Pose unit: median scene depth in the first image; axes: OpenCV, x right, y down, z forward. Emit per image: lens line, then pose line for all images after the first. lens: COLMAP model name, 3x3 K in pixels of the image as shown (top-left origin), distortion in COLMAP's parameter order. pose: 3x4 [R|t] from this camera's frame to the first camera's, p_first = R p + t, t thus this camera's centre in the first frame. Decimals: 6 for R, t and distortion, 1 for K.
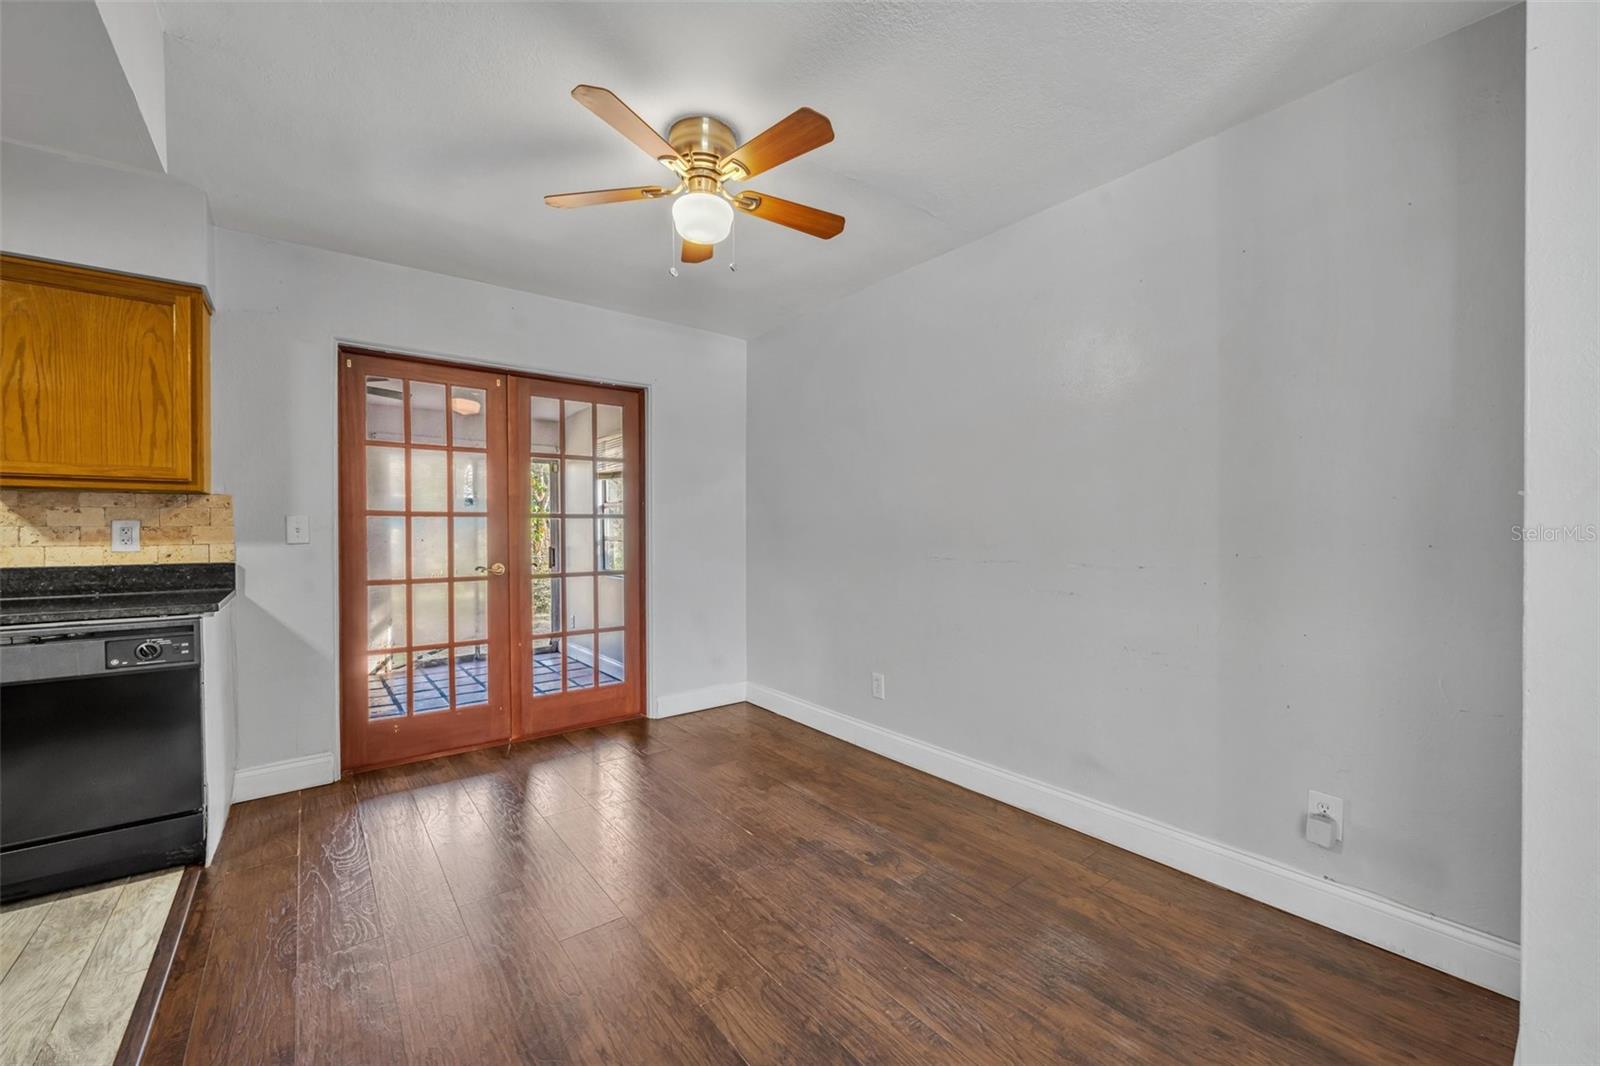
lens RADIAL K [[637.9, 0, 798.5], [0, 637.9, 533.2], [0, 0, 1]] dist [-0.001581, -0.000046]
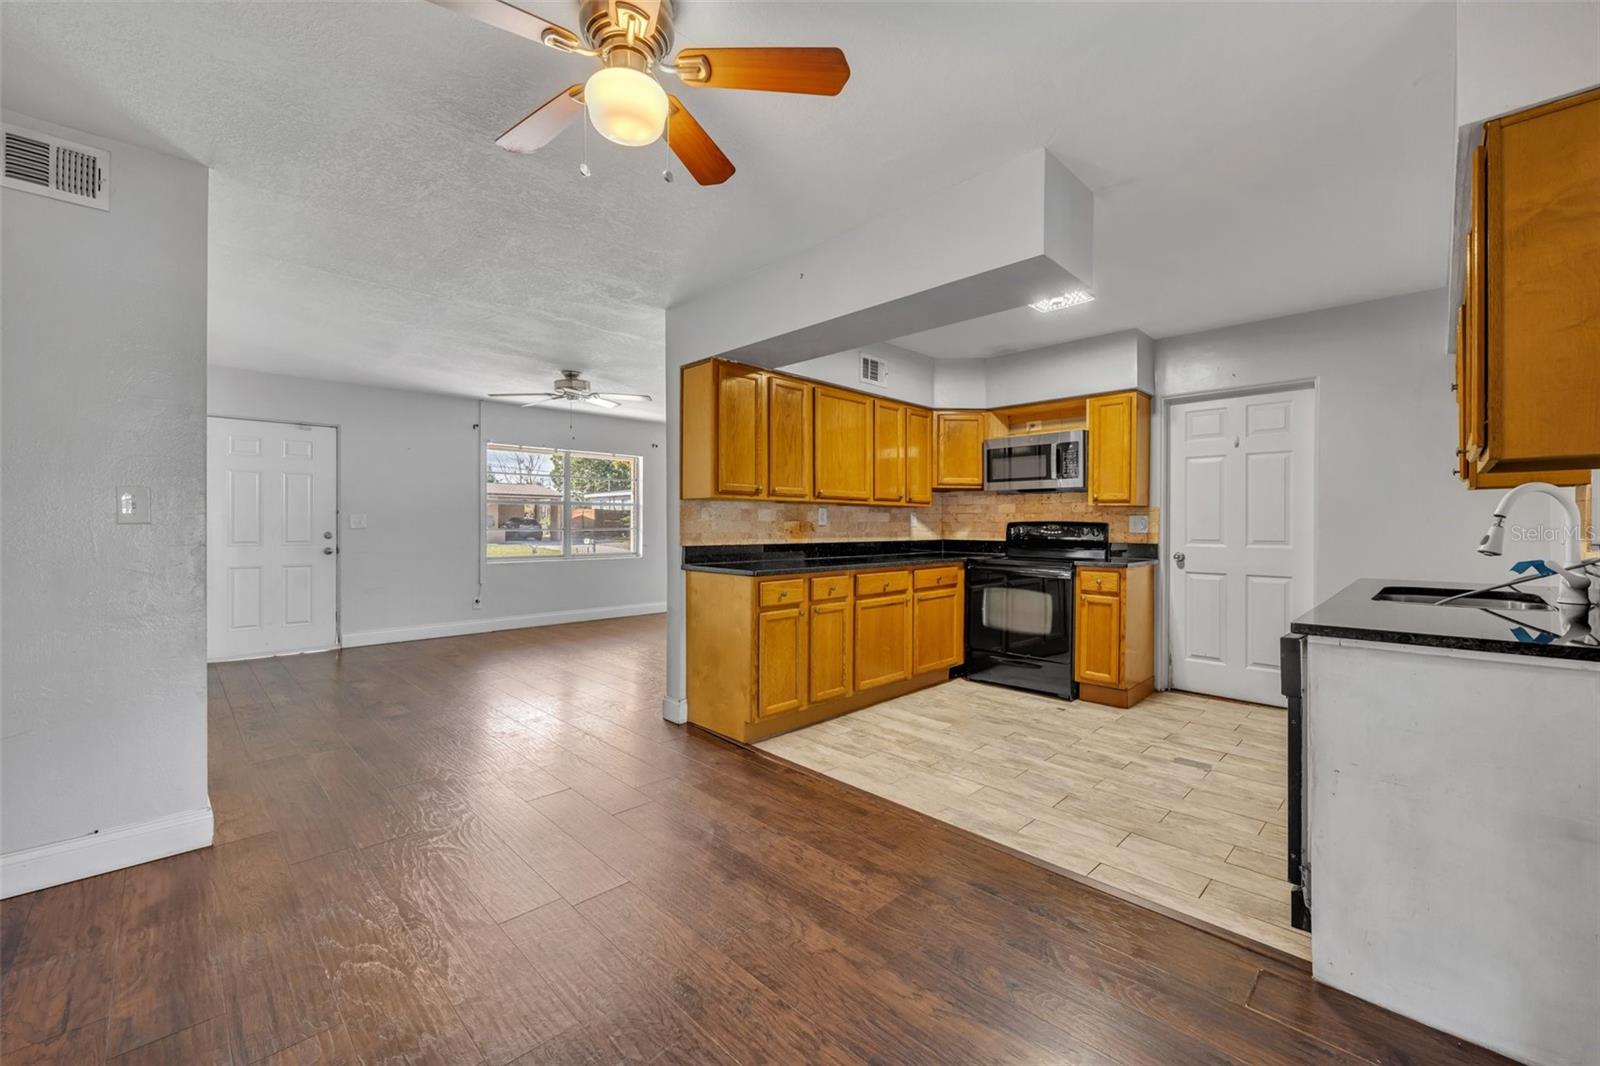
lens RADIAL K [[641.9, 0, 796.9], [0, 641.9, 523.9], [0, 0, 1]] dist [-0.001586, -0.000079]
pose [[-0.992372, -0.000032, -0.123276, -0.212075], [-0.000864, 0.999977, 0.006693, -0.009655], [0.123273, 0.006749, -0.992350, 1.489150]]
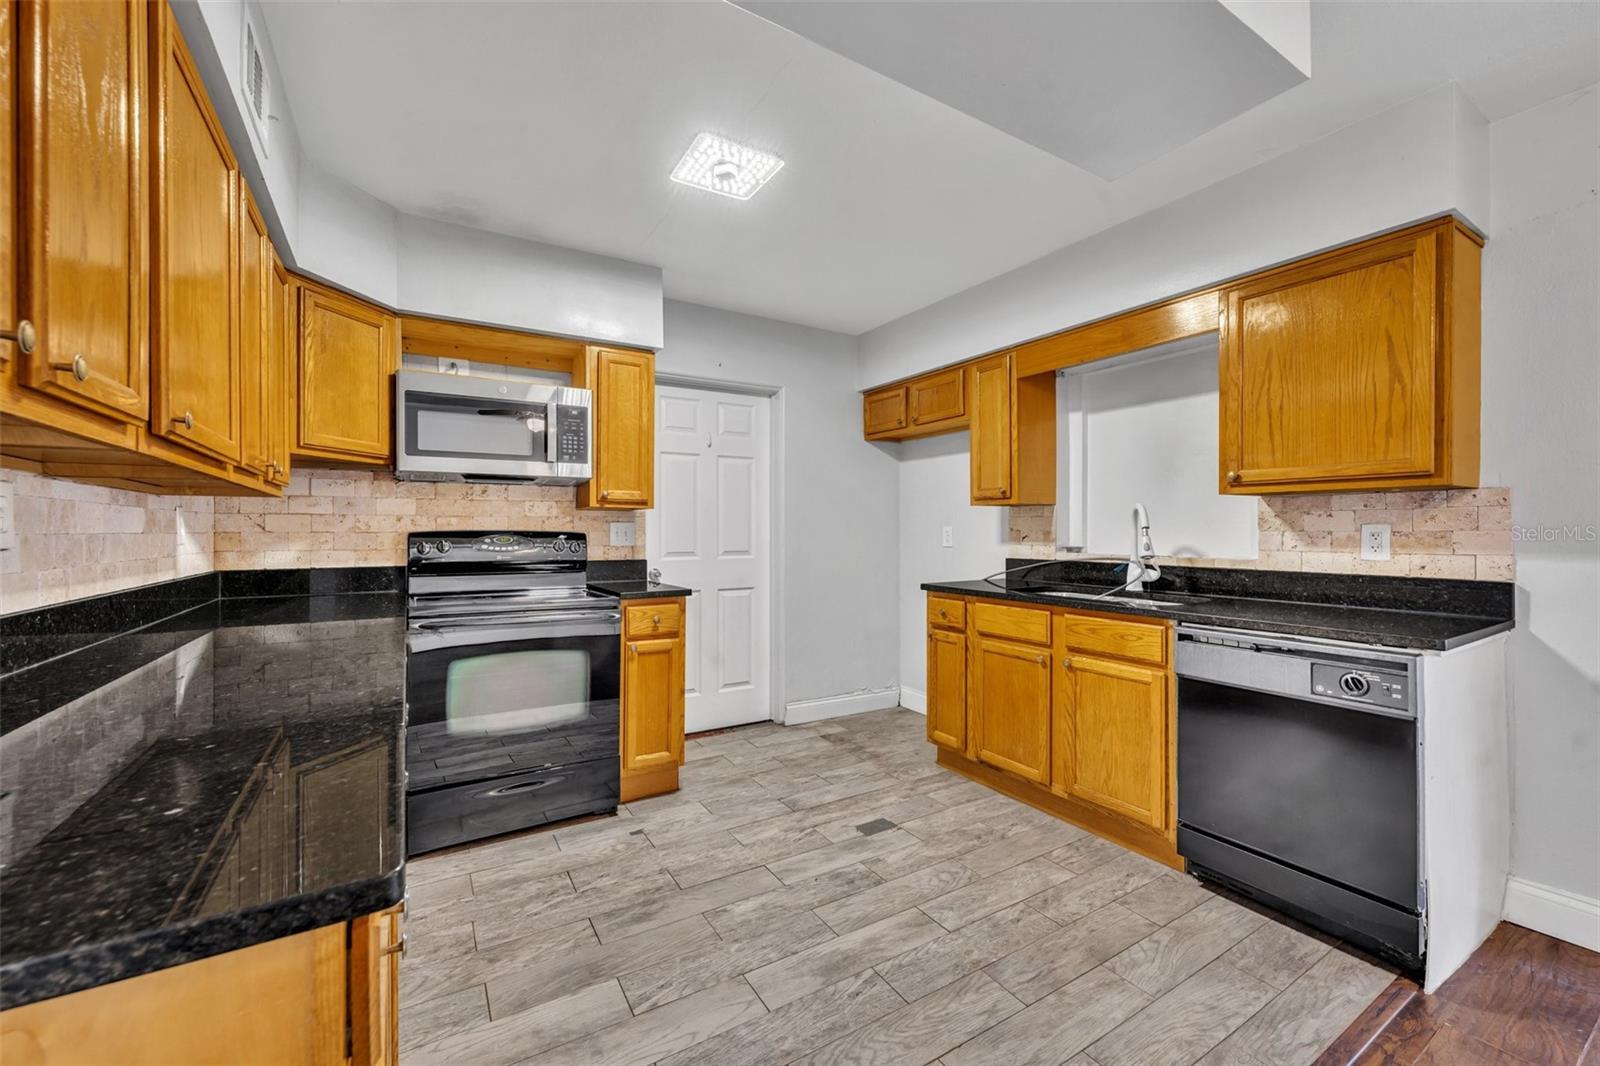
lens RADIAL K [[637.9, 0, 798.5], [0, 637.9, 533.2], [0, 0, 1]] dist [-0.001581, -0.000046]
pose [[-0.106411, 0.006446, -0.994301, -0.106402], [-0.004669, 0.999965, 0.006982, -0.010686], [0.994311, 0.005385, -0.106378, 0.312290]]
